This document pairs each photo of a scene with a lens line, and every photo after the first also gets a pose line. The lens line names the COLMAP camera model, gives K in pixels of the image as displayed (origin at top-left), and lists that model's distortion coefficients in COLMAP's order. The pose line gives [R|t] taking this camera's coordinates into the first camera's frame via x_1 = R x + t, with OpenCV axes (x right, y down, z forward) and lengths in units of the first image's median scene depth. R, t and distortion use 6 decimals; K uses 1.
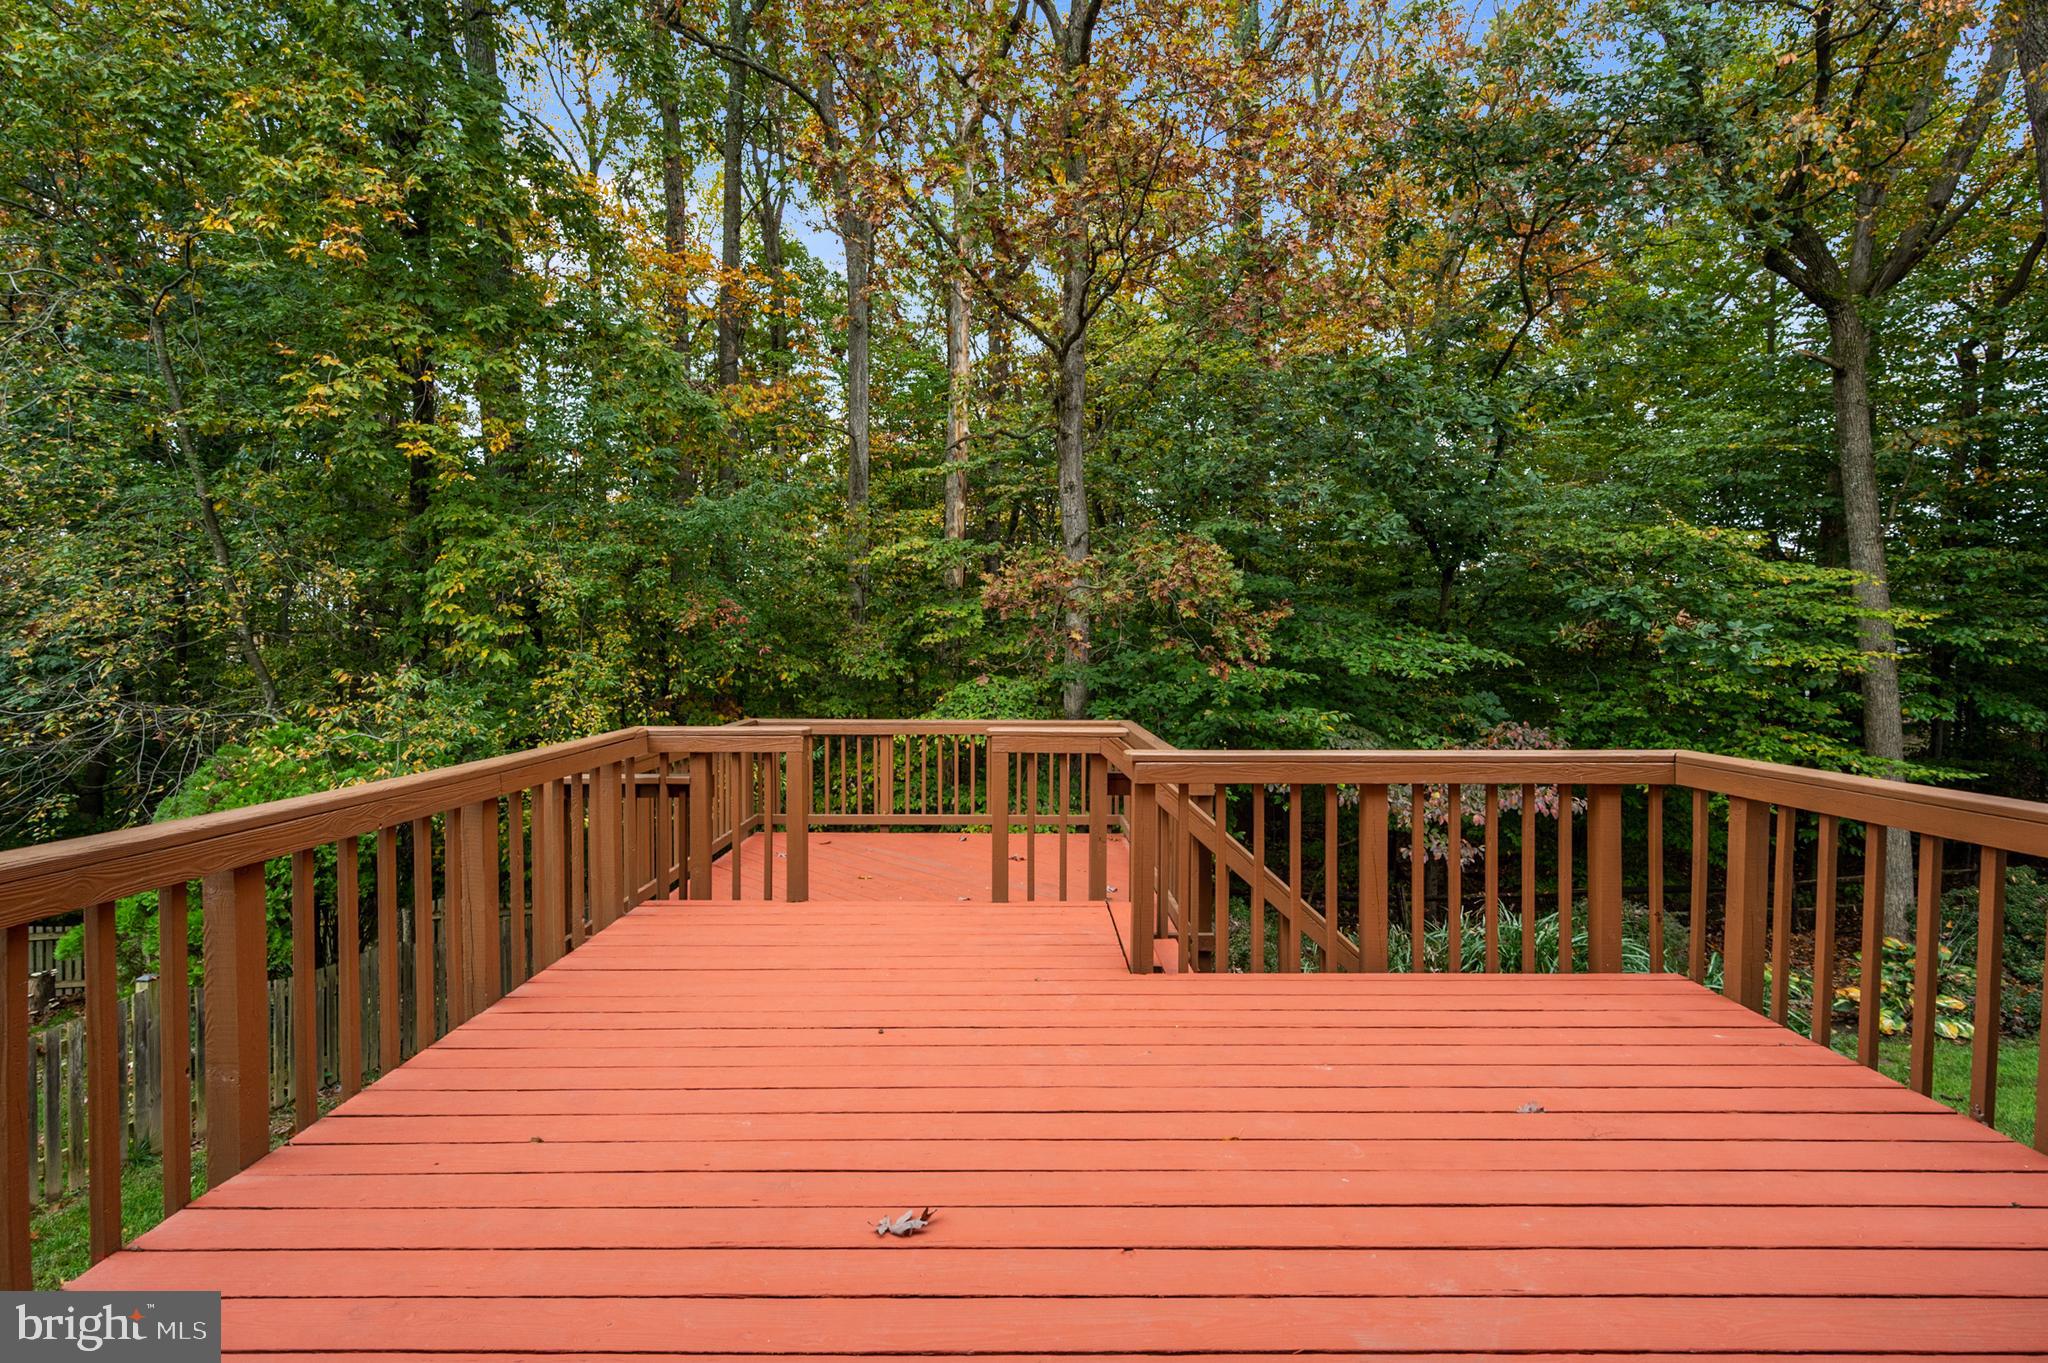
lens RADIAL K [[857.5, 0, 1022.6], [0, 857.5, 675.7], [0, 0, 1]] dist [0.003974, 0.000227]
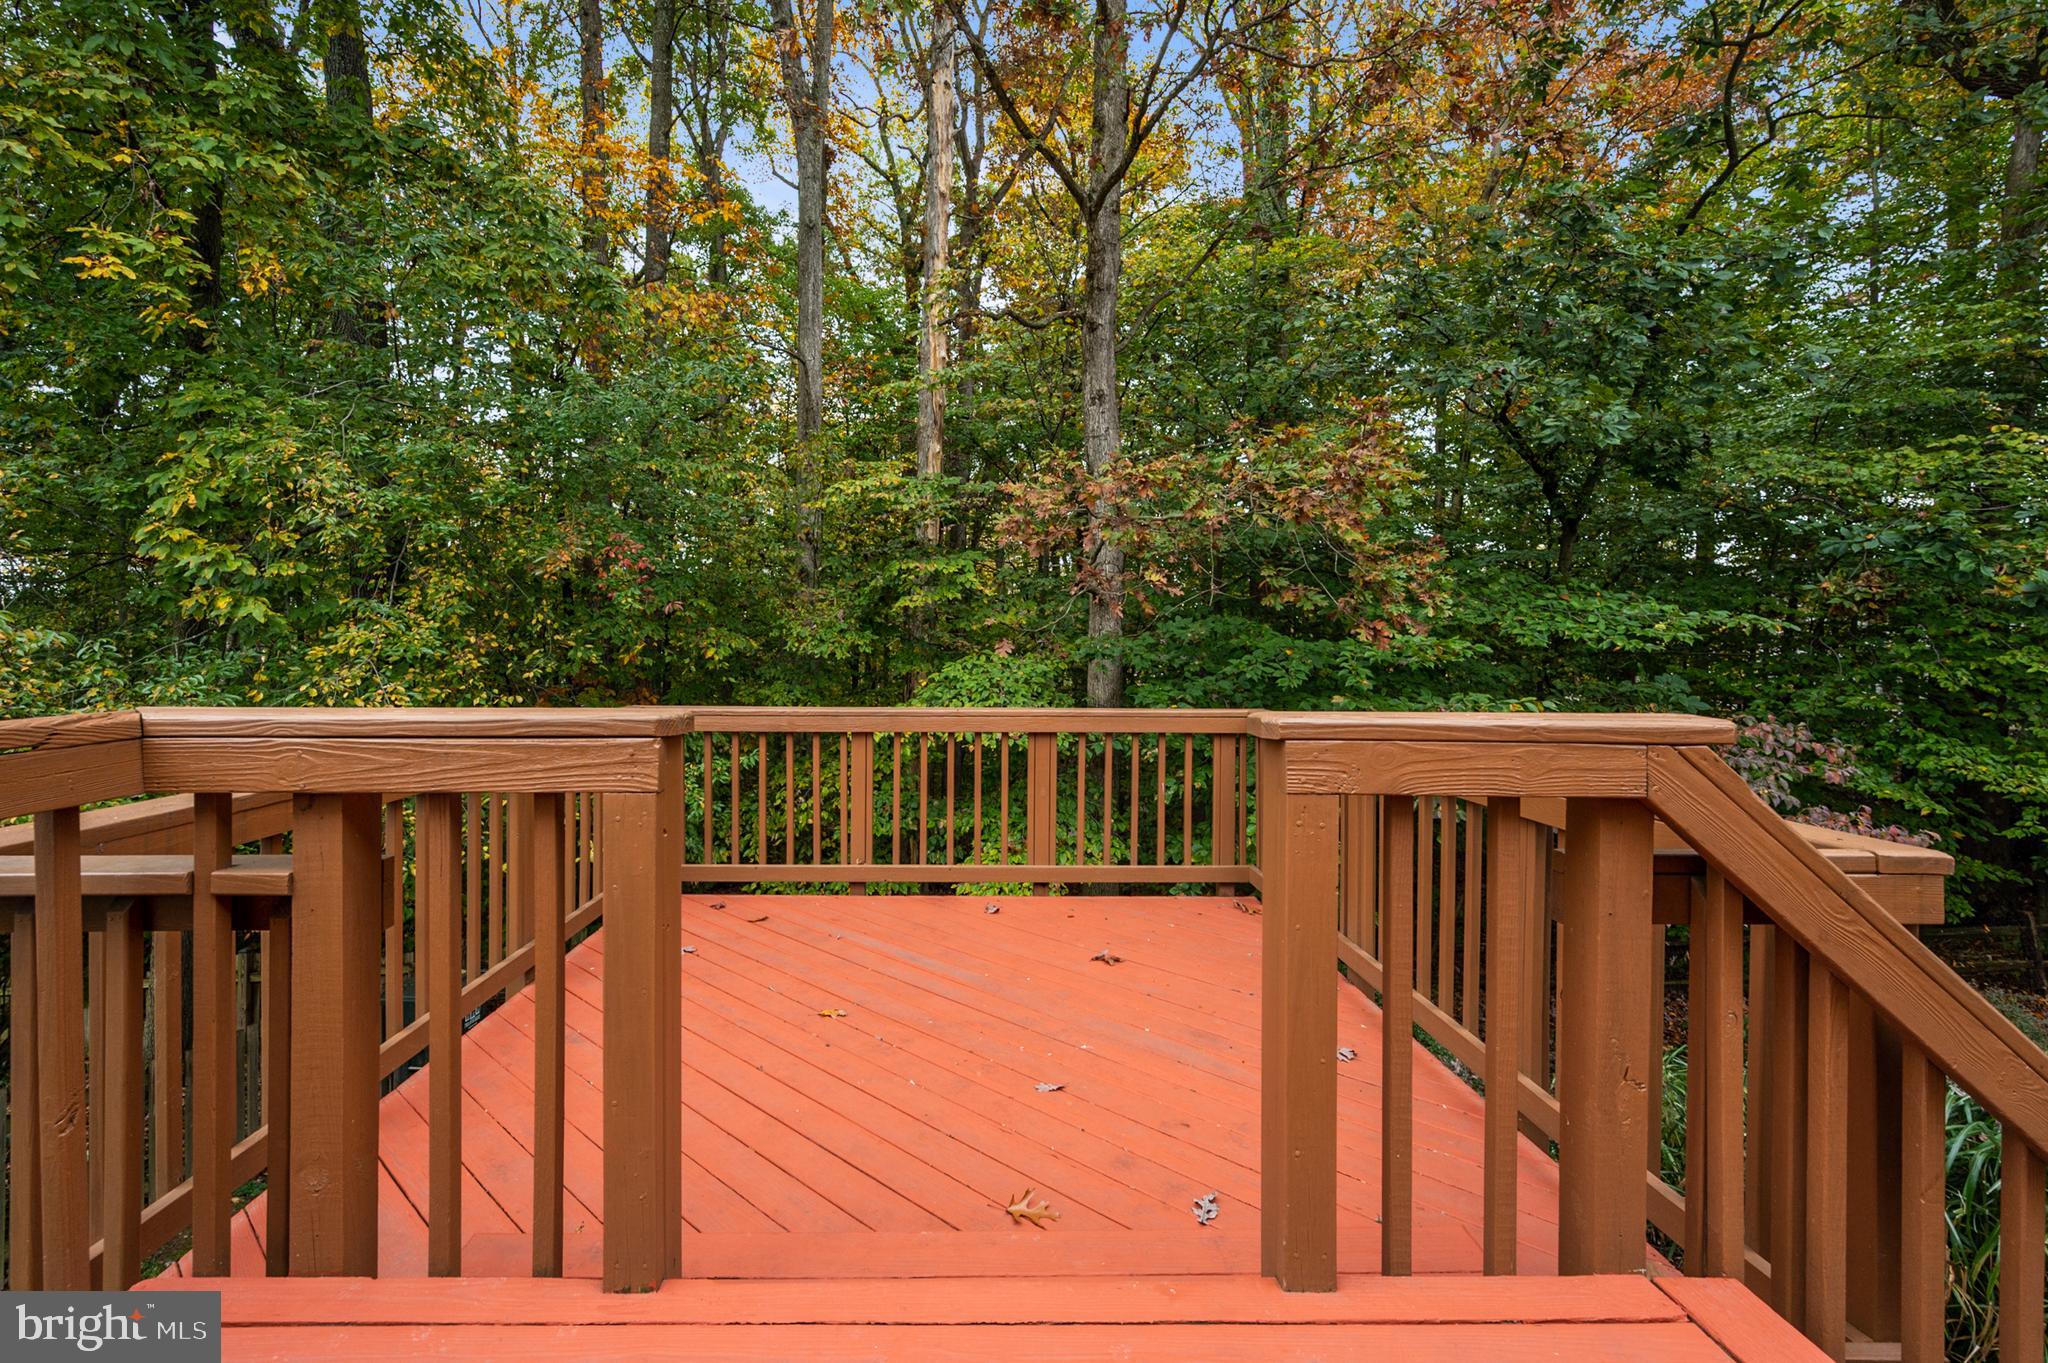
lens RADIAL K [[857.5, 0, 988.3], [0, 857.5, 655.0], [0, 0, 1]] dist [0.003974, 0.000227]
pose [[0.999721, 0.003080, 0.023436, -0.062984], [-0.002628, 0.999811, -0.019285, 0.019427], [-0.023491, 0.019218, 0.999539, 0.292680]]
